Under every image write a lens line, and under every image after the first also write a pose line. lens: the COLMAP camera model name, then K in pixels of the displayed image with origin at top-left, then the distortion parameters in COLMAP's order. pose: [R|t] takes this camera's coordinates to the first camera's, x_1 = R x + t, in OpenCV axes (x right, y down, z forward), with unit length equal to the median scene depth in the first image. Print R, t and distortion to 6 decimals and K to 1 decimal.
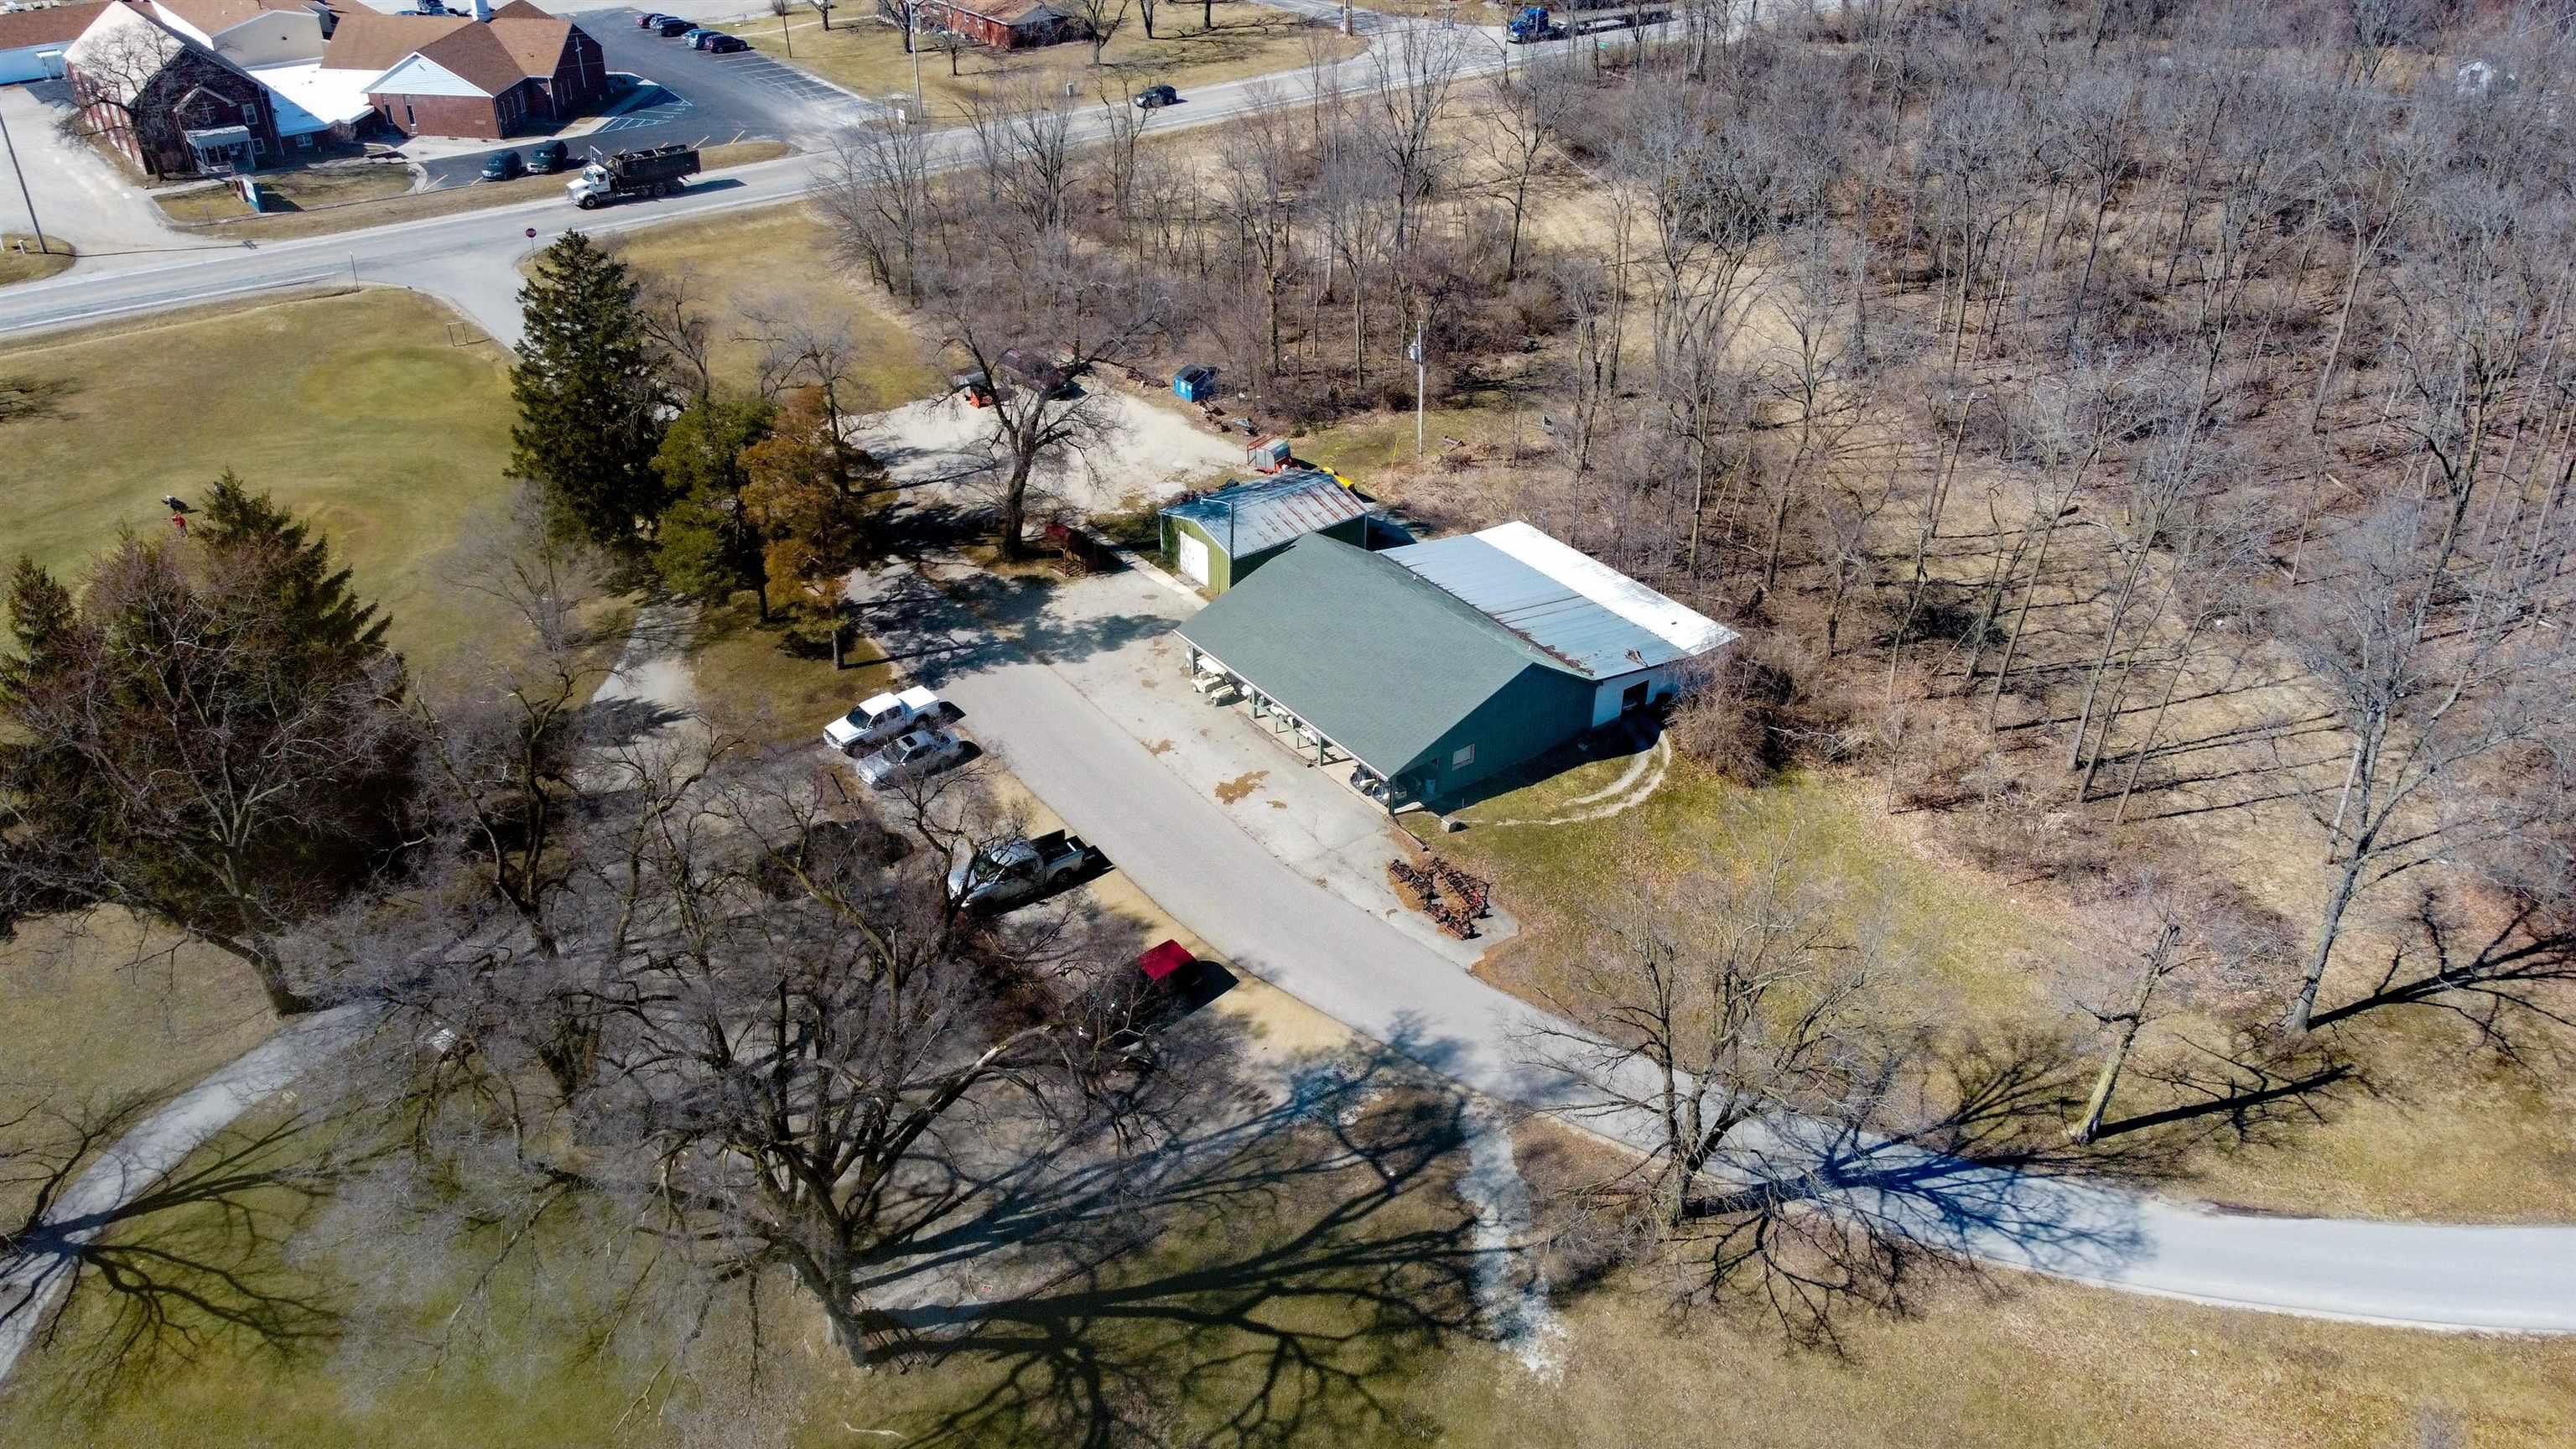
lens RADIAL K [[1944.6, 0, 1283.3], [0, 1944.6, 723.5], [0, 0, 1]] dist [-0.003182, -0.001000]
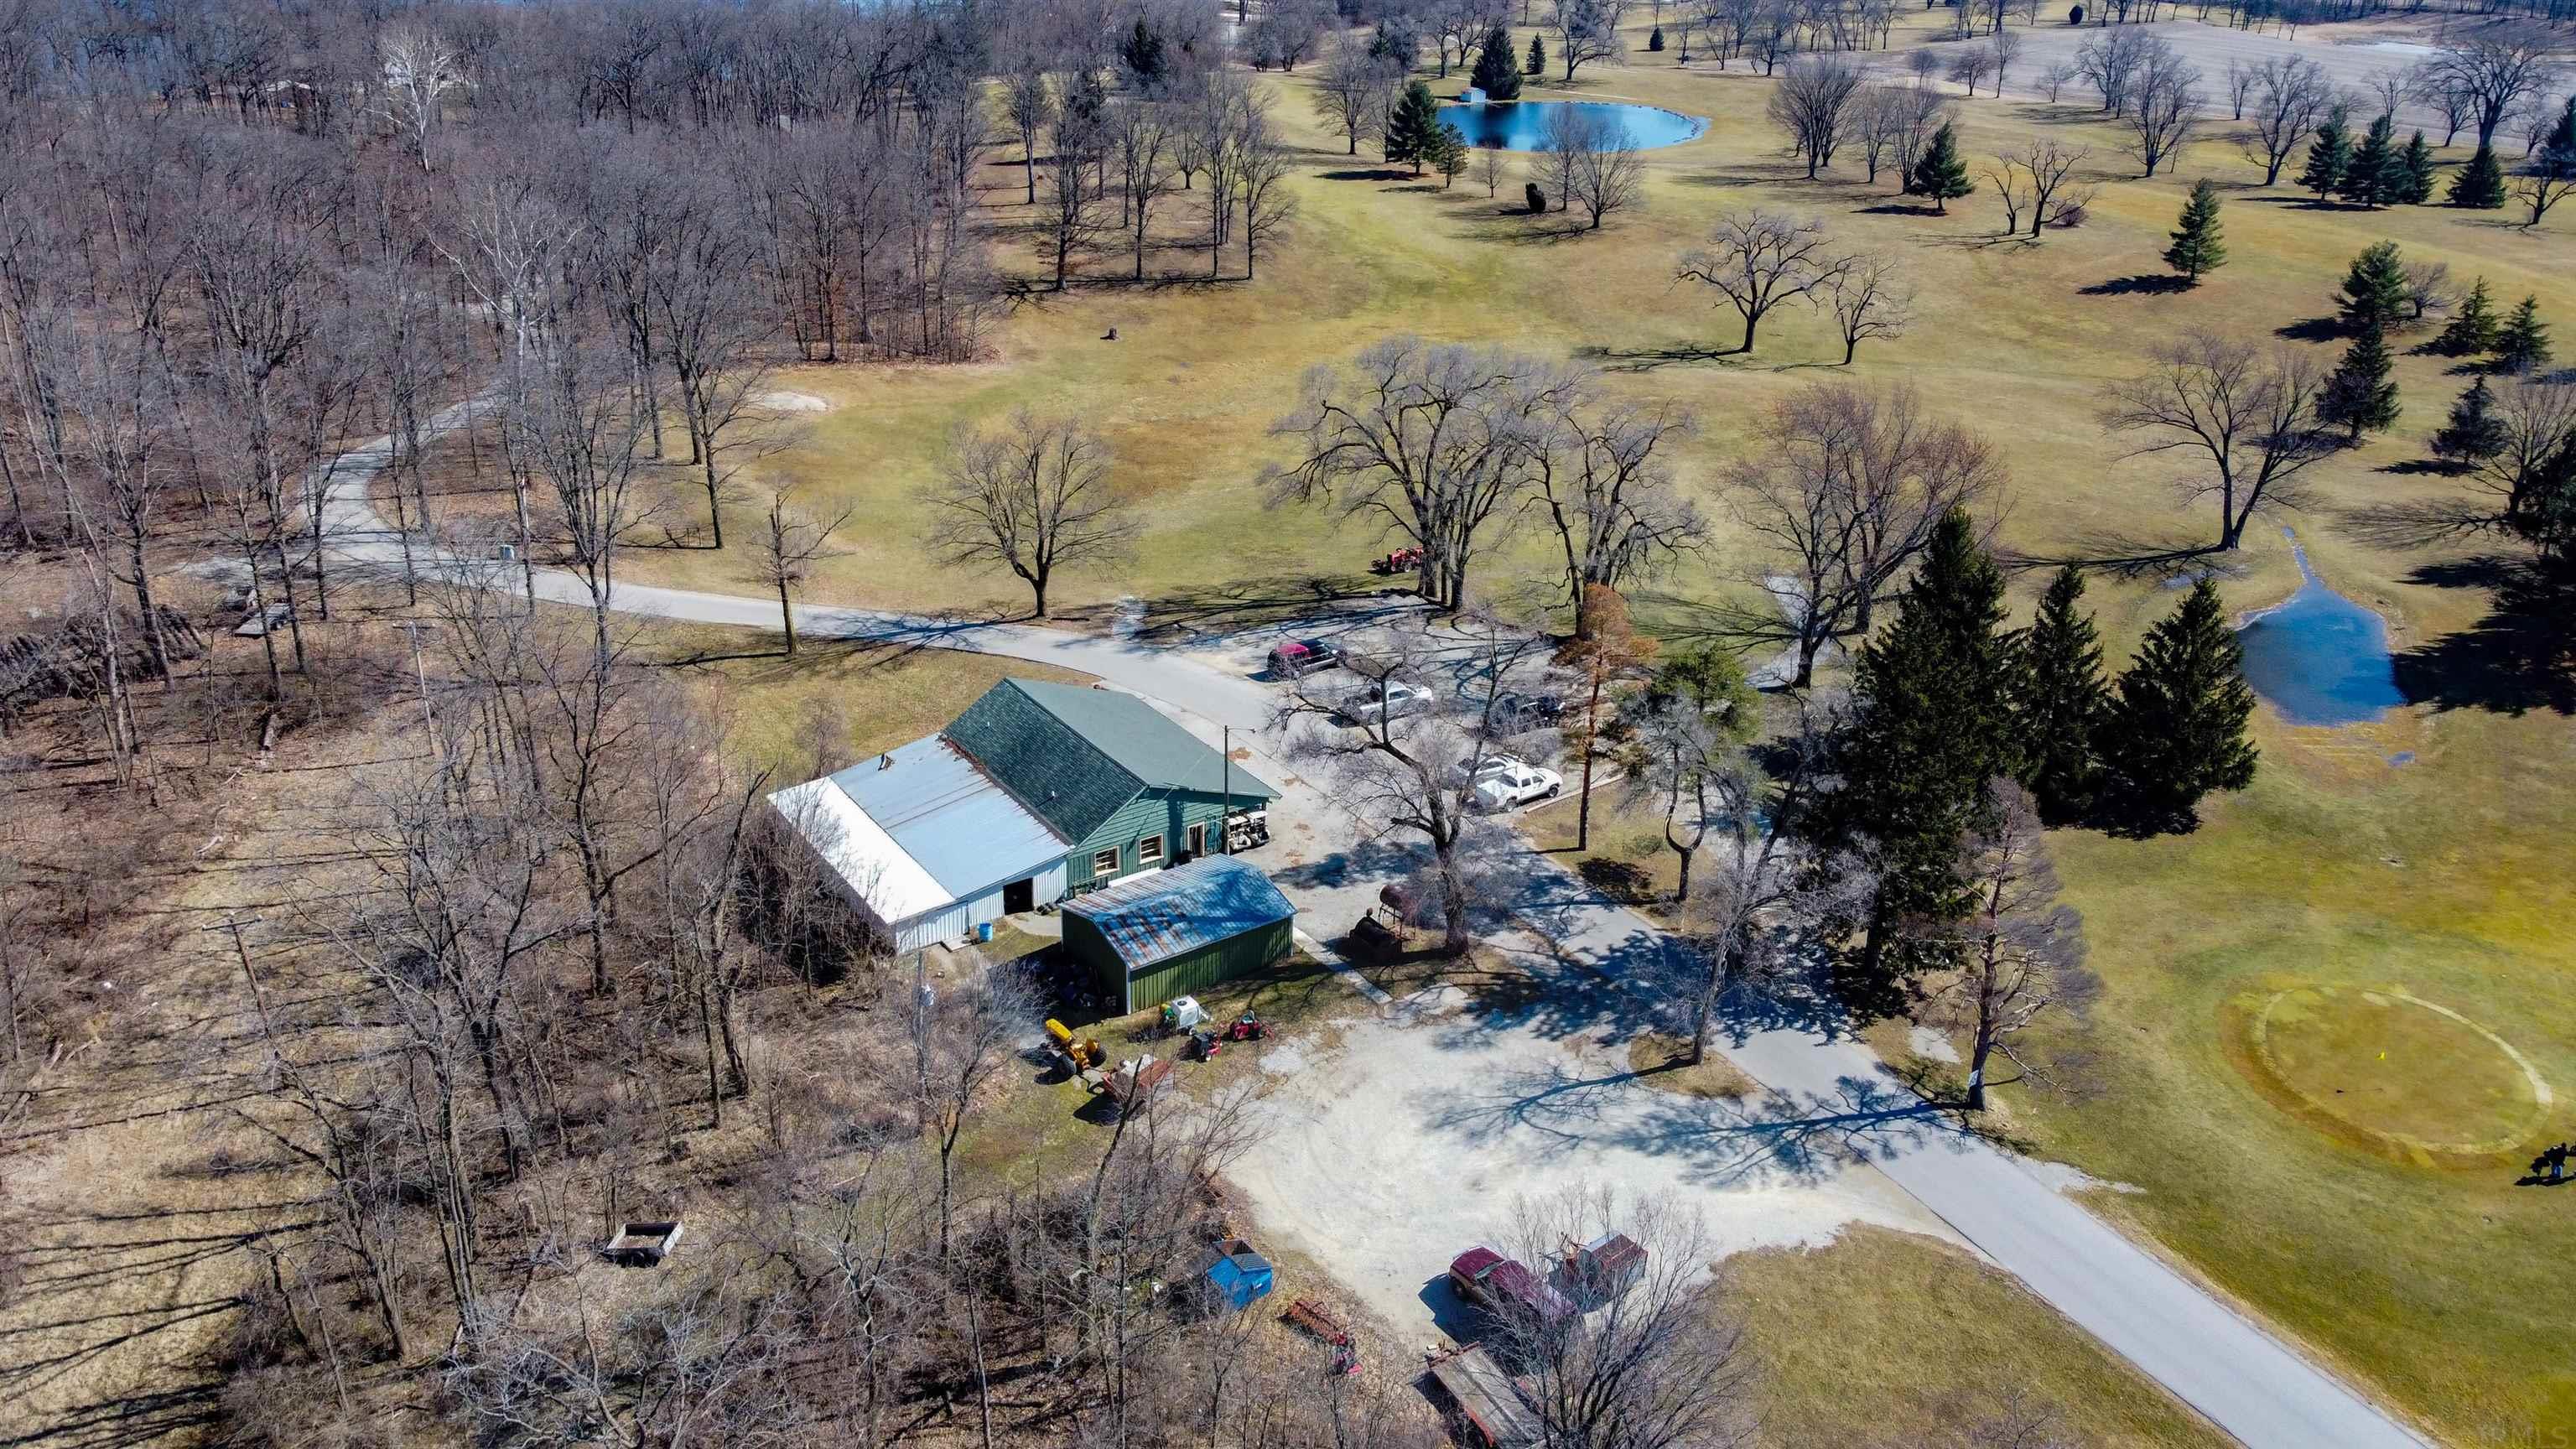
lens RADIAL K [[1944.6, 0, 1283.3], [0, 1944.6, 723.5], [0, 0, 1]] dist [-0.003182, -0.001000]
pose [[-0.997447, -0.061289, 0.036654, -0.102643], [-0.002877, 0.547335, 0.836909, -1.062280], [-0.071355, 0.834666, -0.546114, 1.667393]]
